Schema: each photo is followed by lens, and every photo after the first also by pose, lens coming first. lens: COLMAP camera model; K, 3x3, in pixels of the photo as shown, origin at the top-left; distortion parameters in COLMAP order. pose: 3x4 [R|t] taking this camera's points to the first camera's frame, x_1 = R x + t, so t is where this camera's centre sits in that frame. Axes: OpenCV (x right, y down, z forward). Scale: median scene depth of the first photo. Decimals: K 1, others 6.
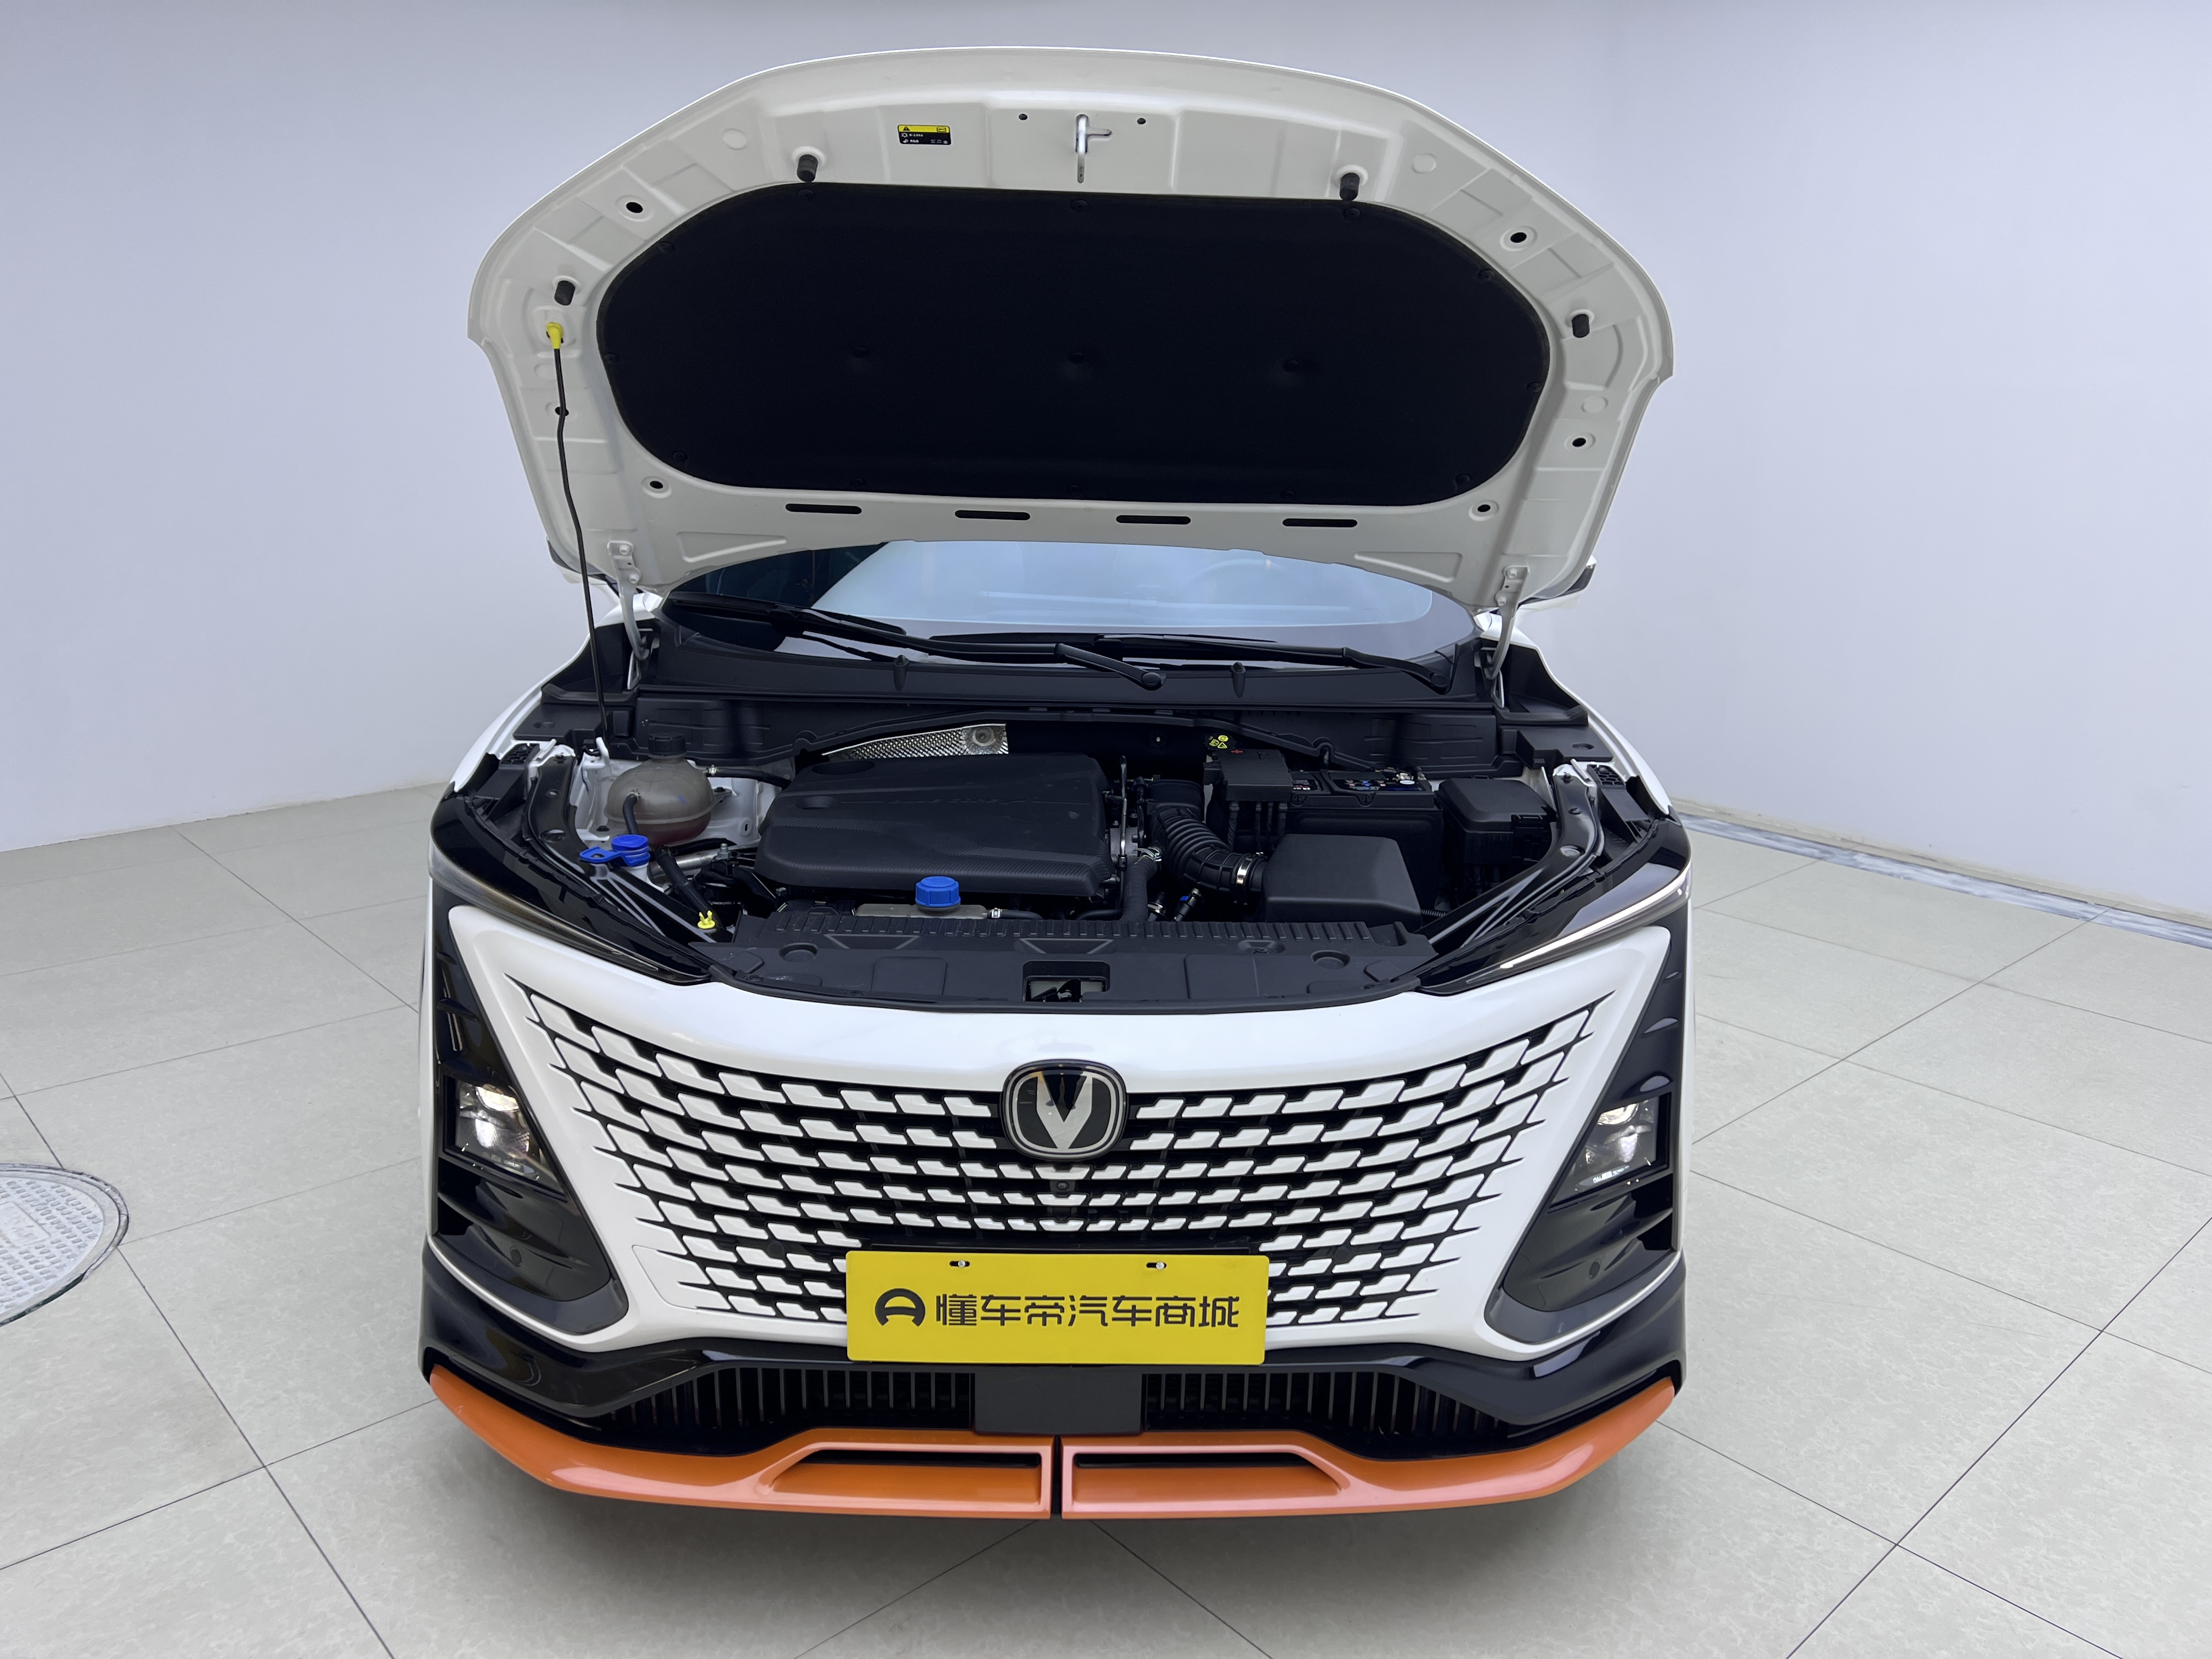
lens RADIAL K [[1658.0, 0, 1130.3], [0, 1658.0, 881.7], [0, 0, 1]] dist [0.044674, -0.053319]
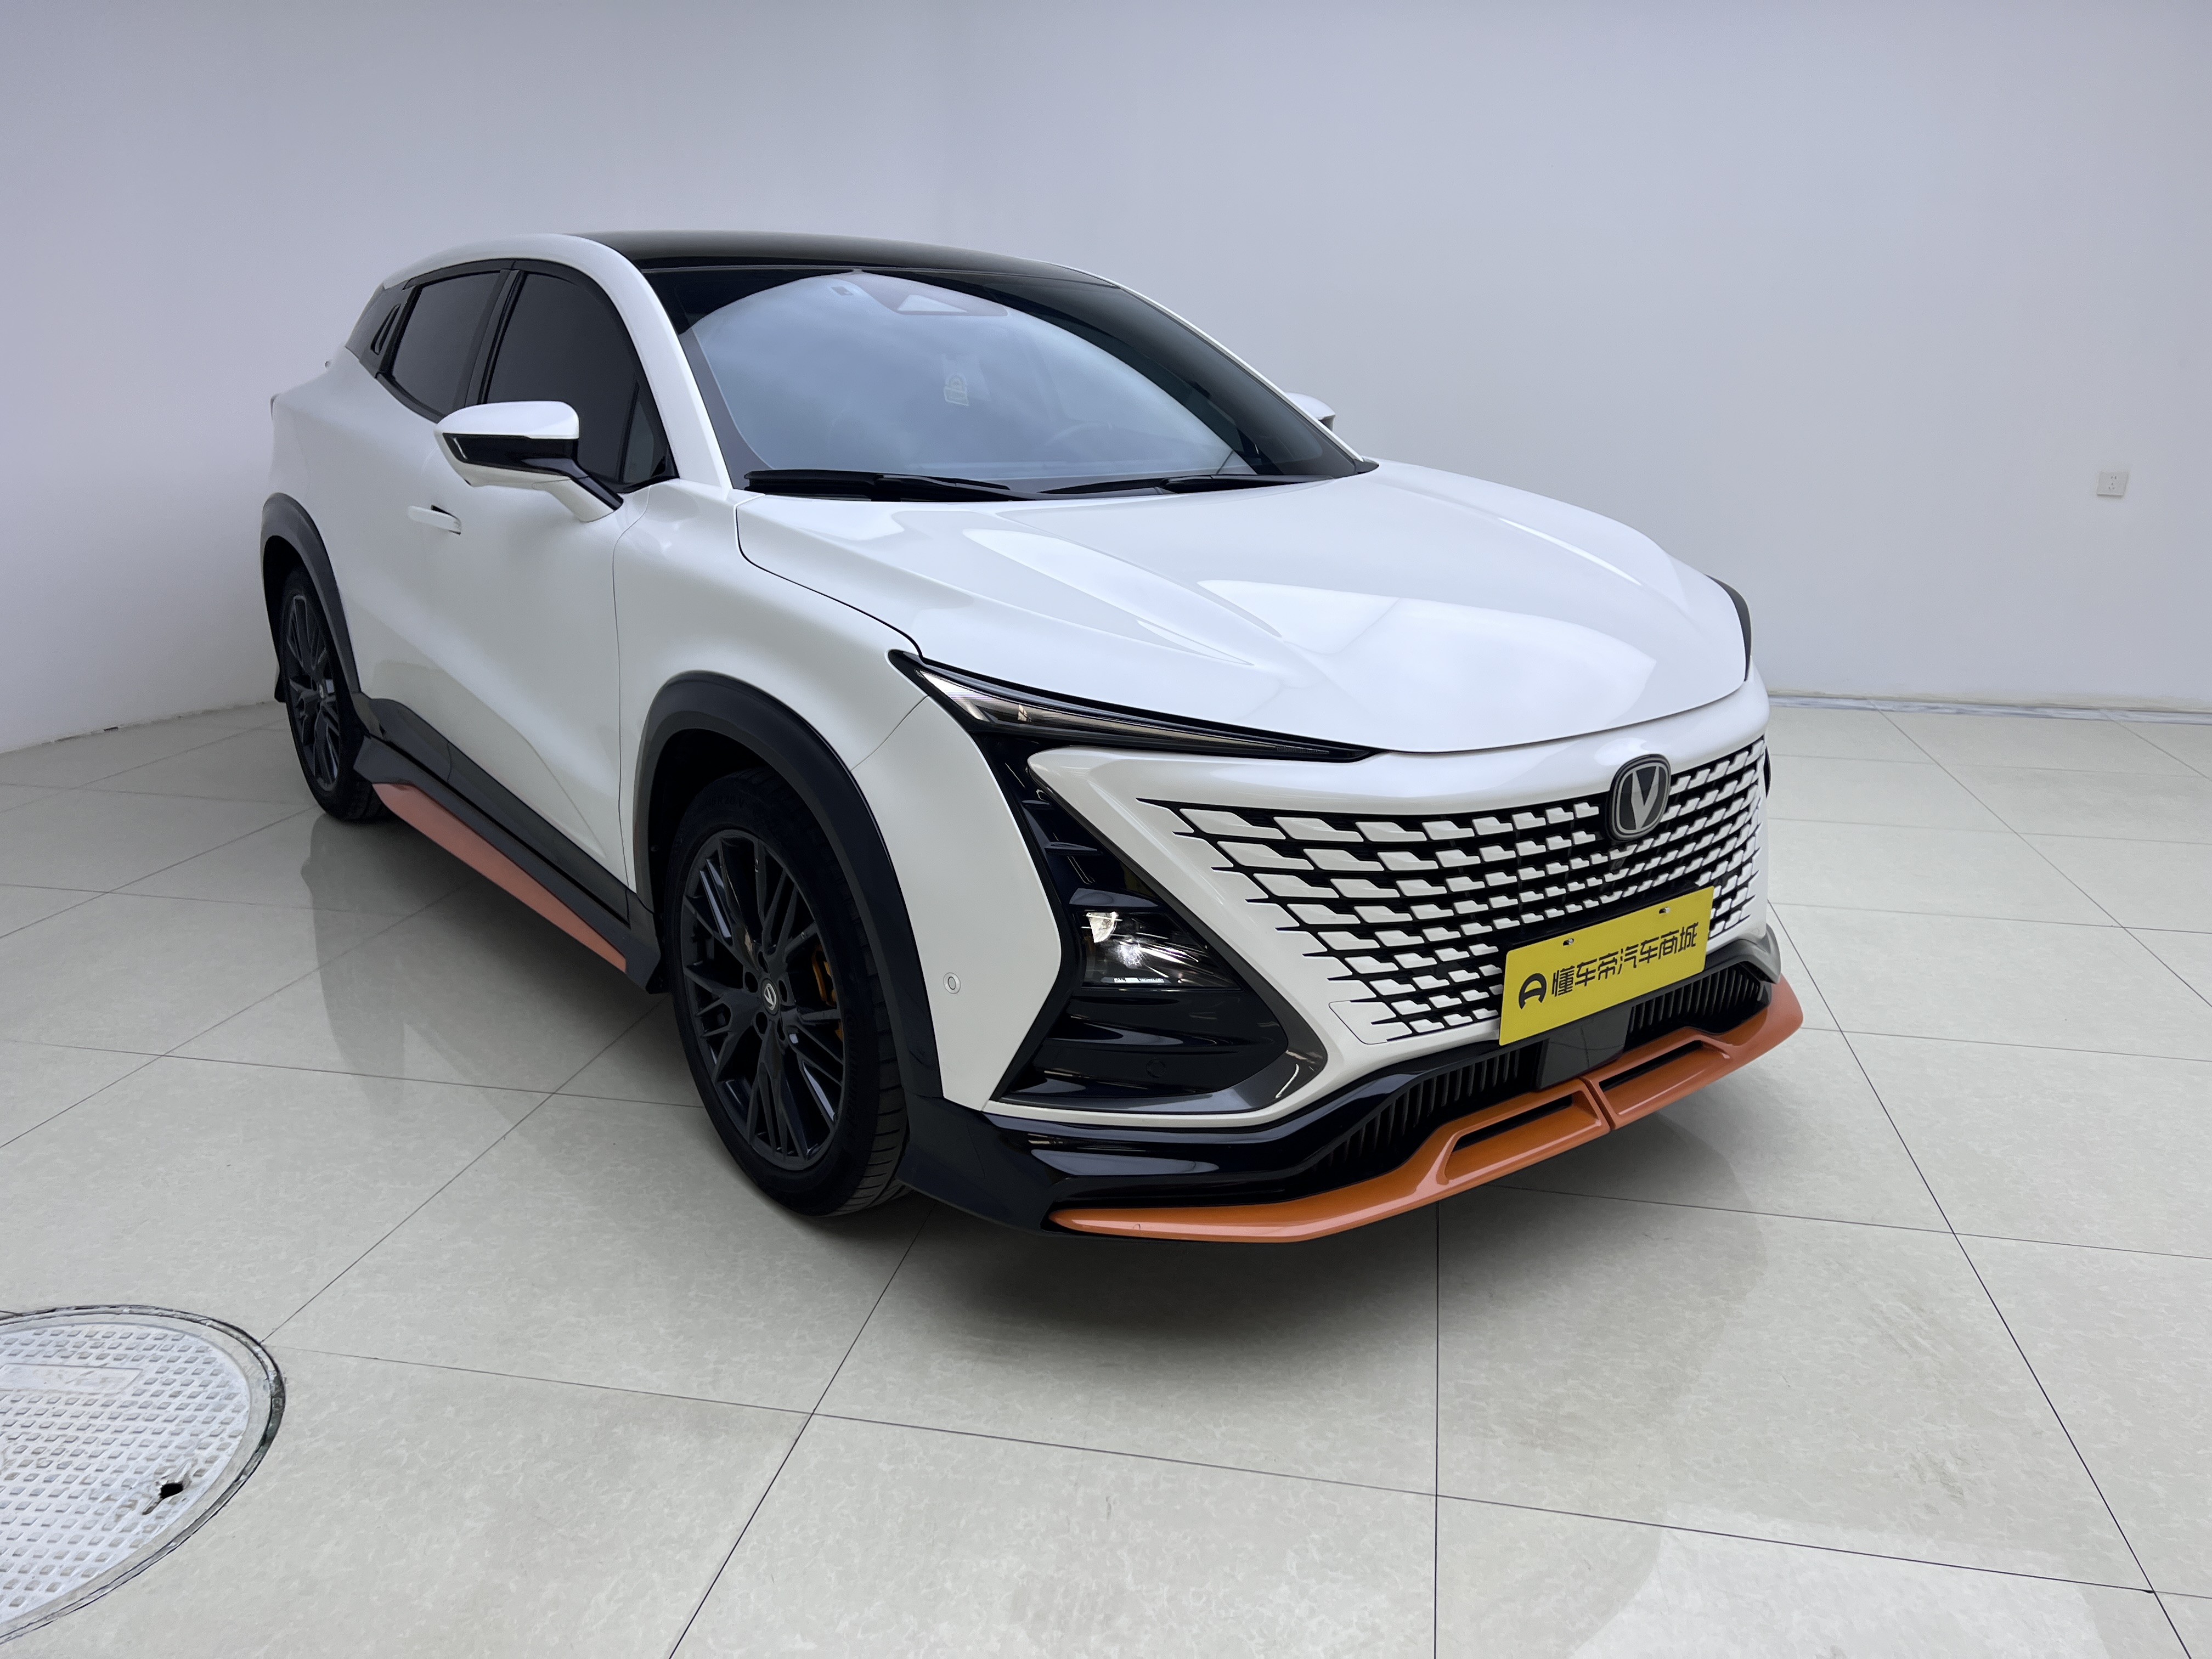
lens RADIAL K [[1658.0, 0, 1112.7], [0, 1658.0, 830.6], [0, 0, 1]] dist [0.044674, -0.053319]
pose [[0.796149, -0.182943, 0.576783, -1.058938], [0.182338, 0.981428, 0.059602, 0.007557], [-0.576975, 0.057717, 0.814720, 0.158314]]
